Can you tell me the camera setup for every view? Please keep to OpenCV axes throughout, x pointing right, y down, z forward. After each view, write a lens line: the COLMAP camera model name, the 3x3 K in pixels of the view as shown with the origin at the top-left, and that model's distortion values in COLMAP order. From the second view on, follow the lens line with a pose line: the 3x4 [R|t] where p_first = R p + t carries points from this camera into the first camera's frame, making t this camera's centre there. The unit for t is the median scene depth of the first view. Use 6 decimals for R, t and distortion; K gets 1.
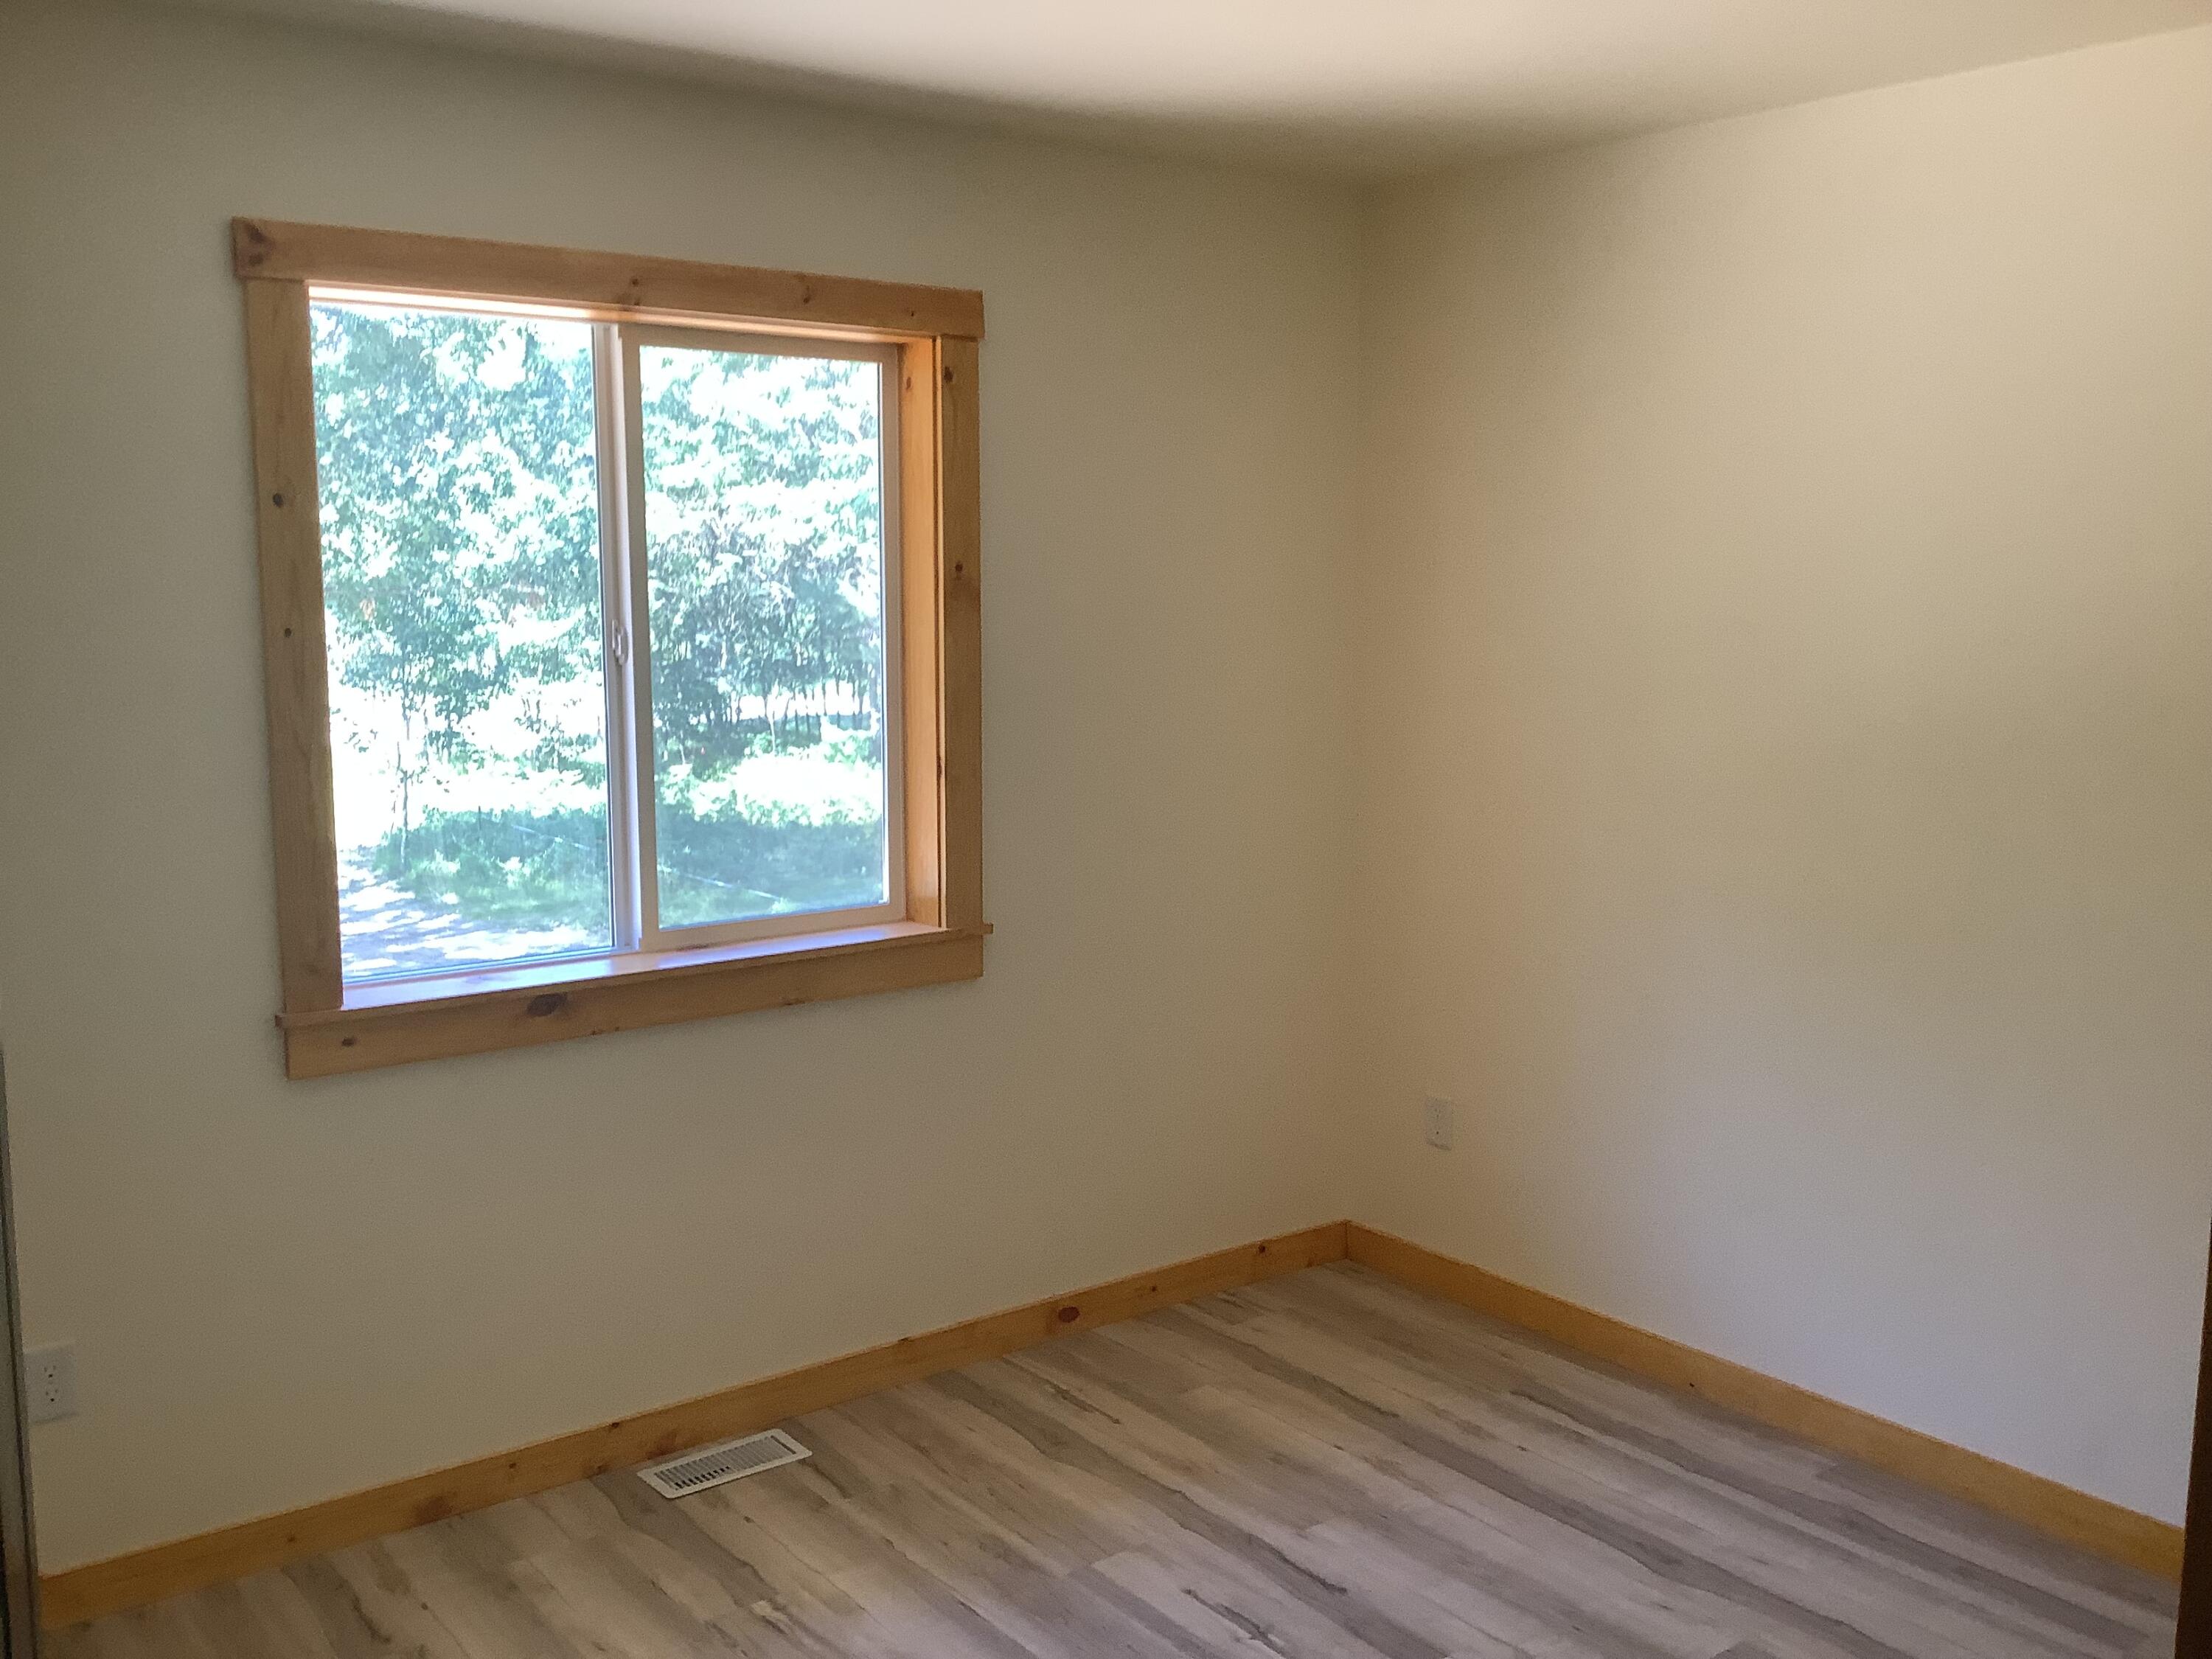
lens RADIAL K [[2004.8, 0, 1106.0], [0, 2004.8, 829.5], [0, 0, 1]] dist [0.080855, -0.177167]
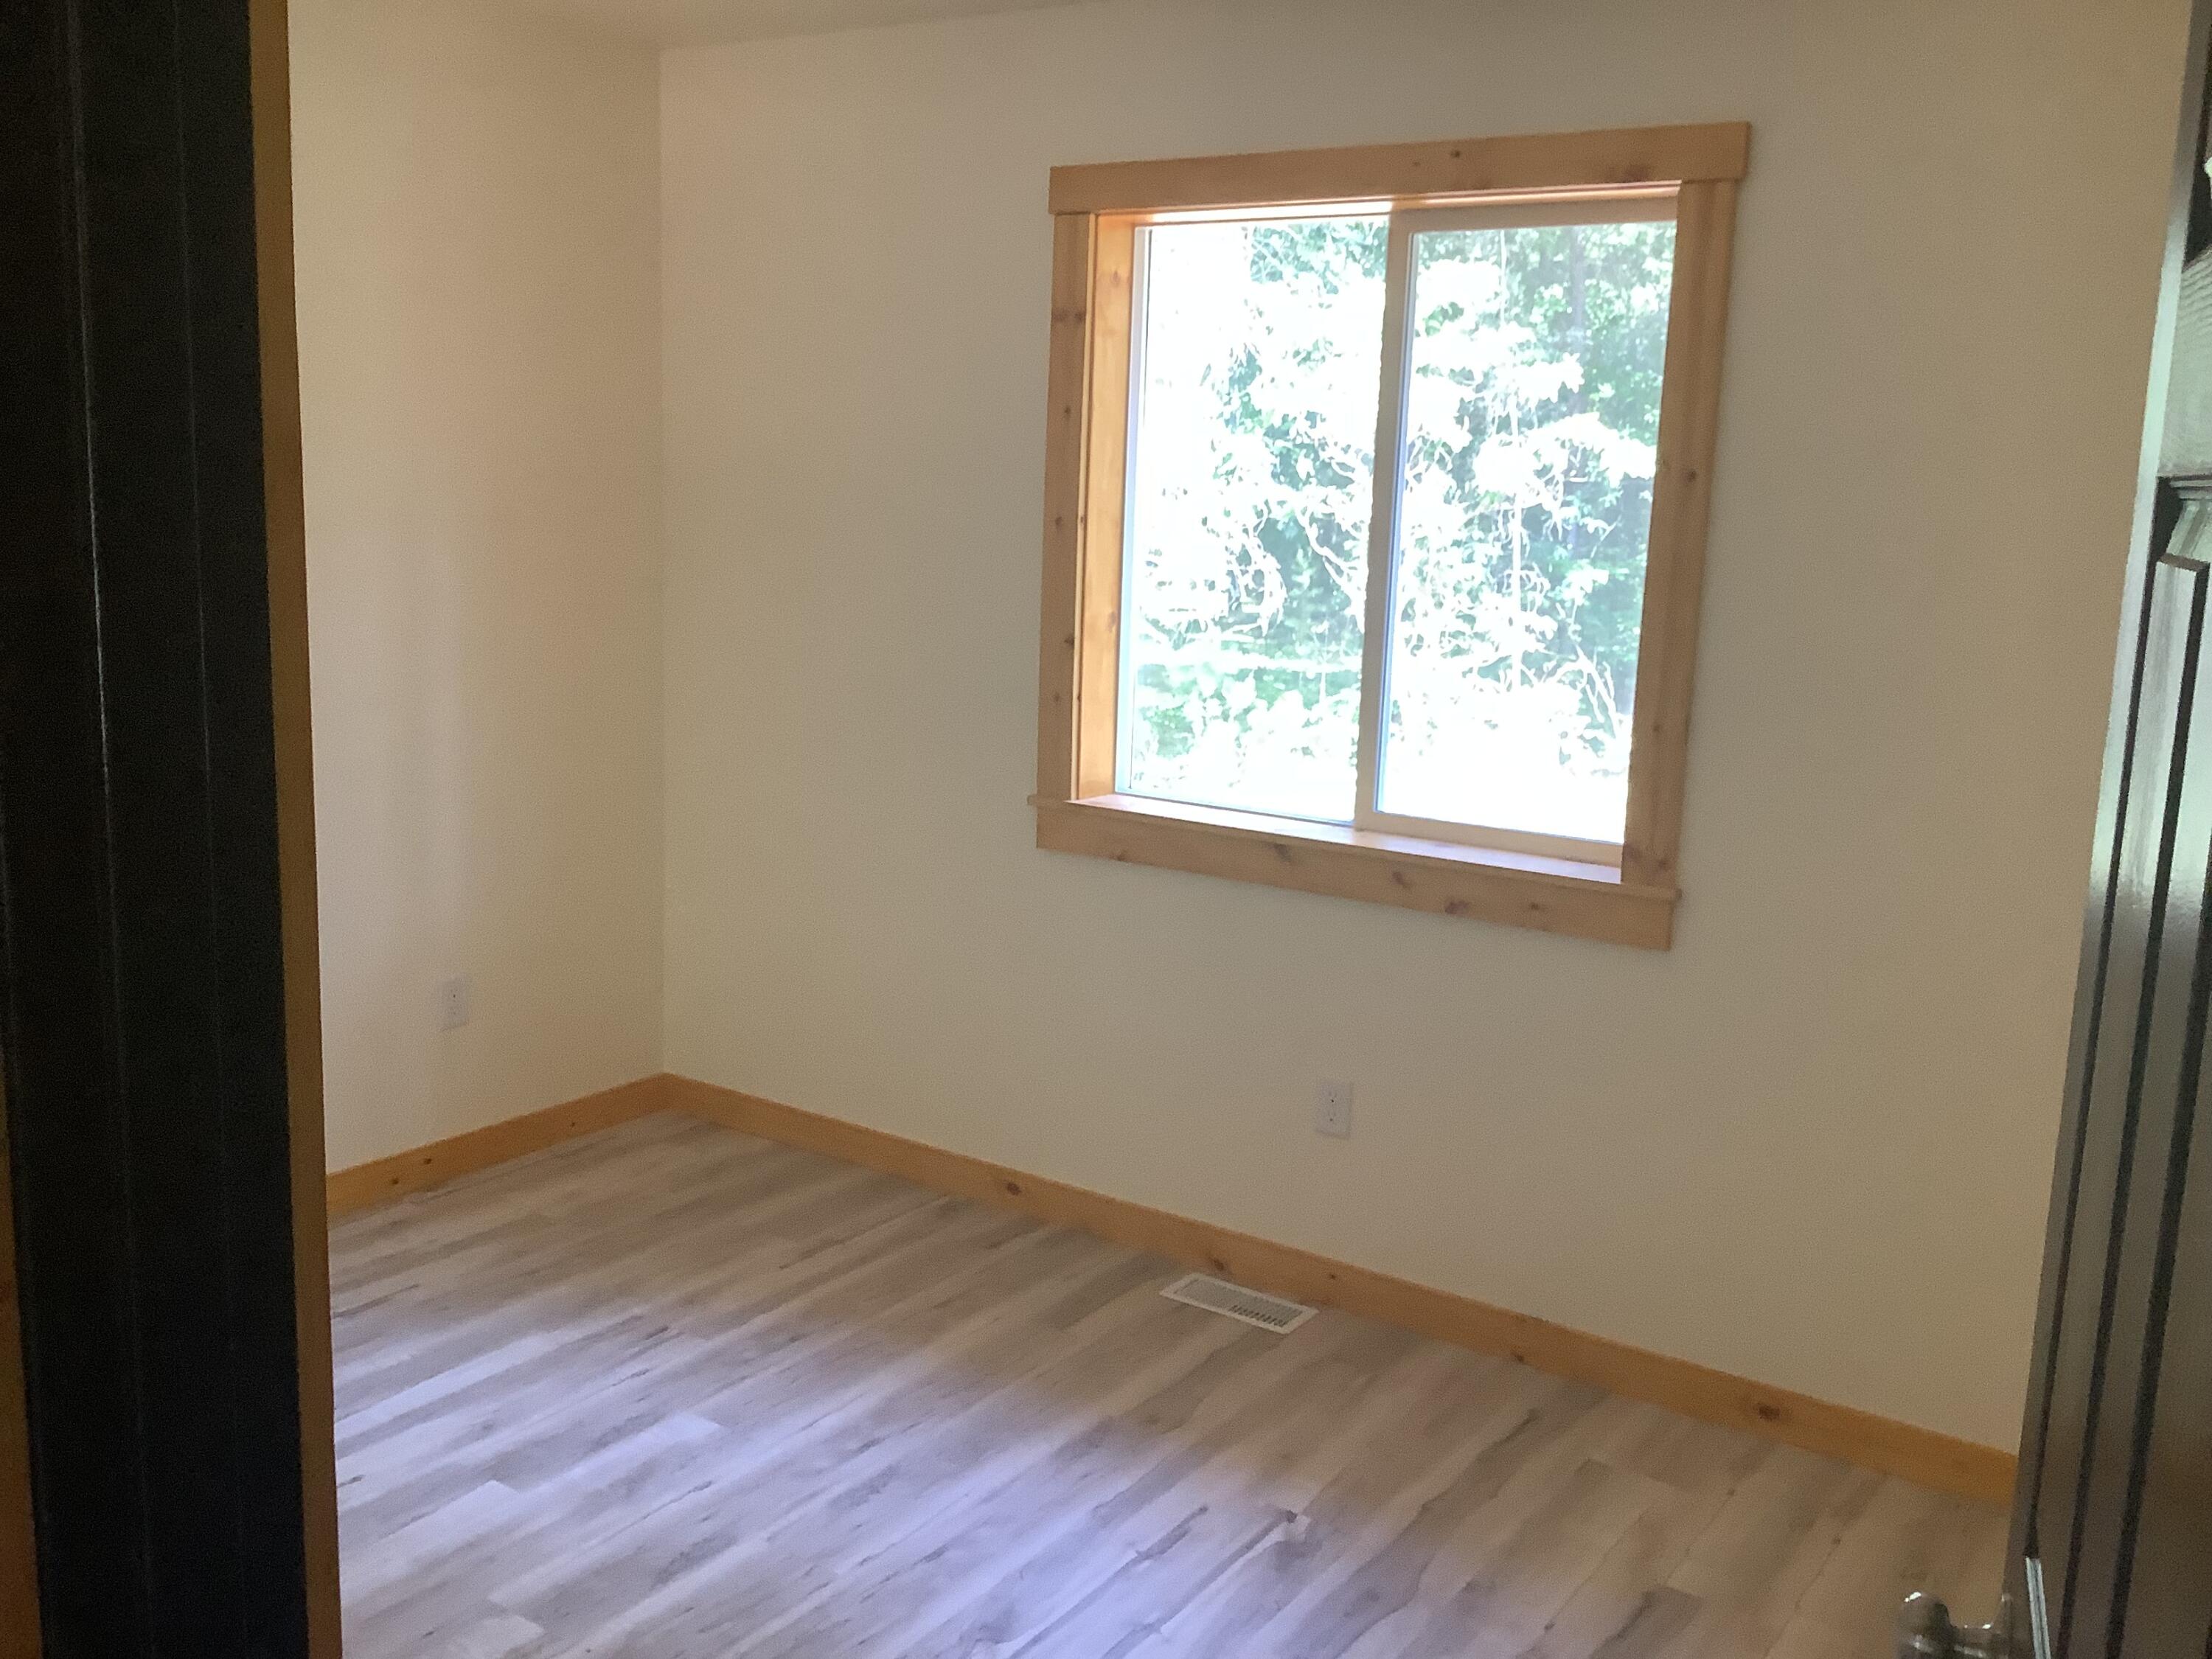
lens RADIAL K [[2004.8, 0, 1106.0], [0, 2004.8, 829.5], [0, 0, 1]] dist [0.080855, -0.177167]
pose [[0.323388, 0.180318, -0.928927, 0.711848], [-0.161907, 0.977744, 0.133430, -0.056948], [0.932312, 0.107251, 0.345385, 0.537701]]
